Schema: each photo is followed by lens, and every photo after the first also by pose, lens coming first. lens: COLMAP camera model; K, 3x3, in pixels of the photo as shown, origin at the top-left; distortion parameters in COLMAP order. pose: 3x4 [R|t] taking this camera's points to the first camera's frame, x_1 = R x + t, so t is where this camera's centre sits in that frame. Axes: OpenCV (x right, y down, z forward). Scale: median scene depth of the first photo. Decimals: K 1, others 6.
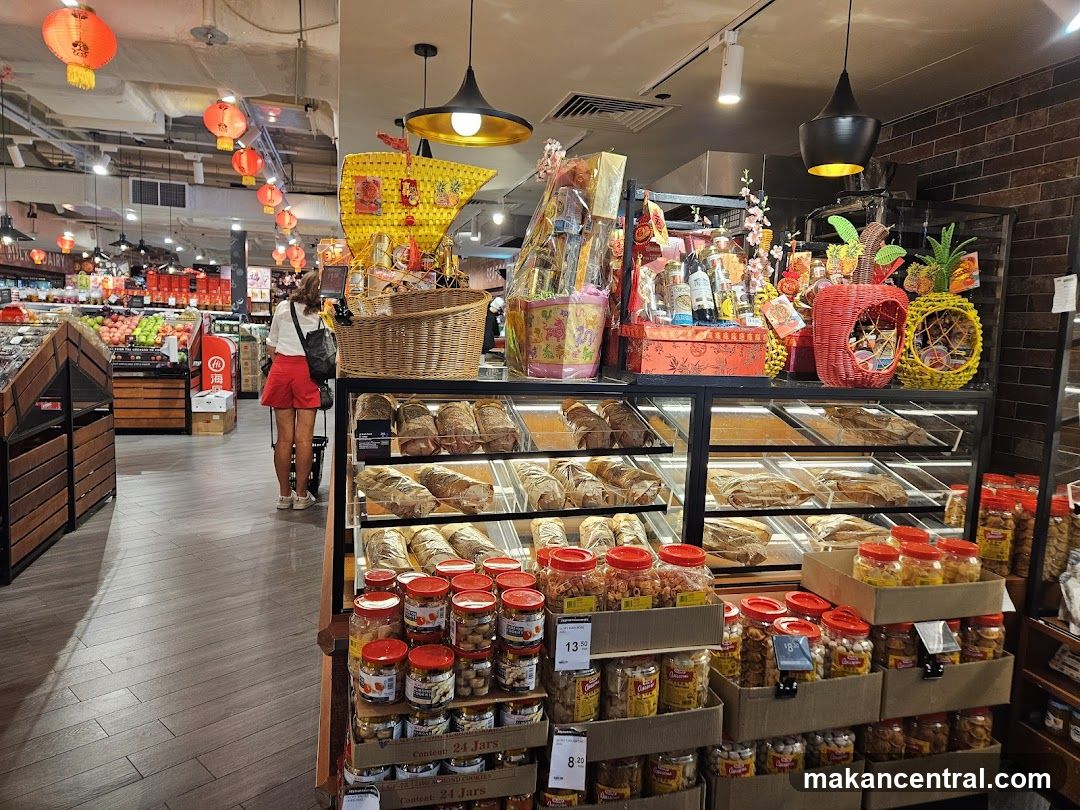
lens RADIAL K [[742.8, 0, 540.0], [0, 742.8, 405.0], [0, 0, 1]] dist [0.008721, 0.003497]
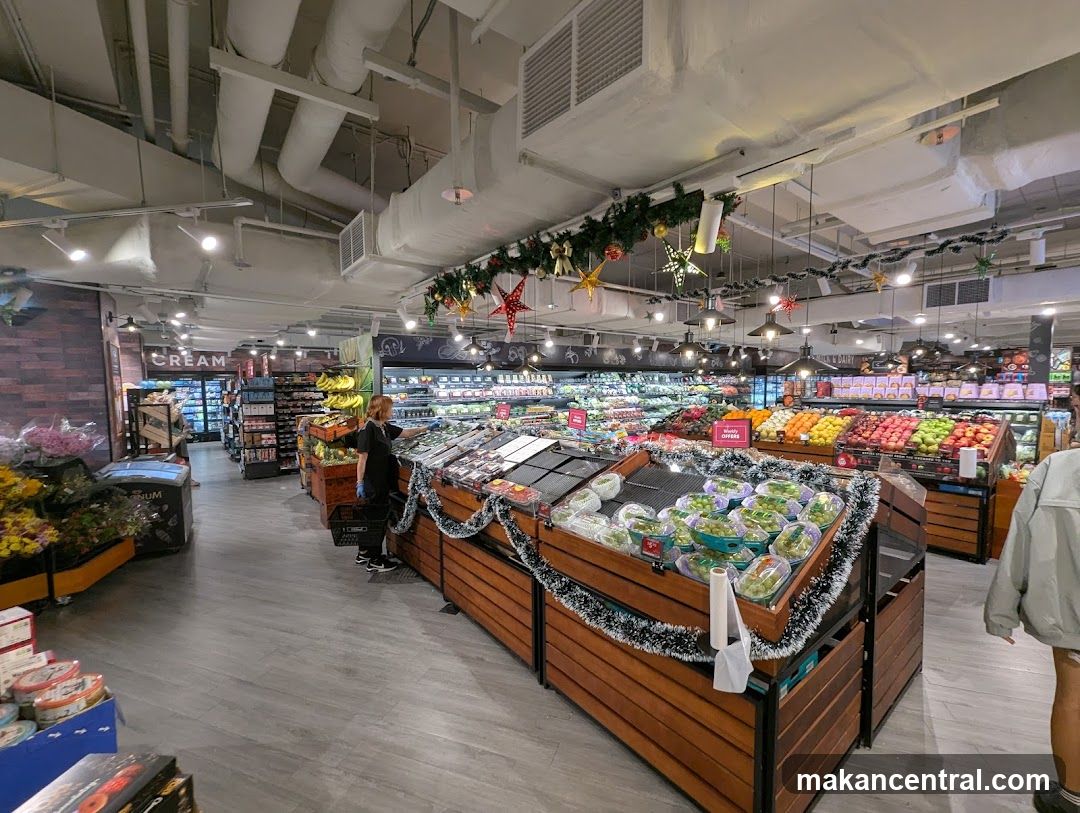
lens RADIAL K [[453.8, 0, 540.0], [0, 453.8, 406.5], [0, 0, 1]] dist [0.000885, -0.000949]
pose [[0.398667, 0.004067, -0.917087, -0.120786], [-0.078356, 0.996485, -0.029643, -0.046766], [0.913742, 0.083677, 0.397584, 0.173846]]
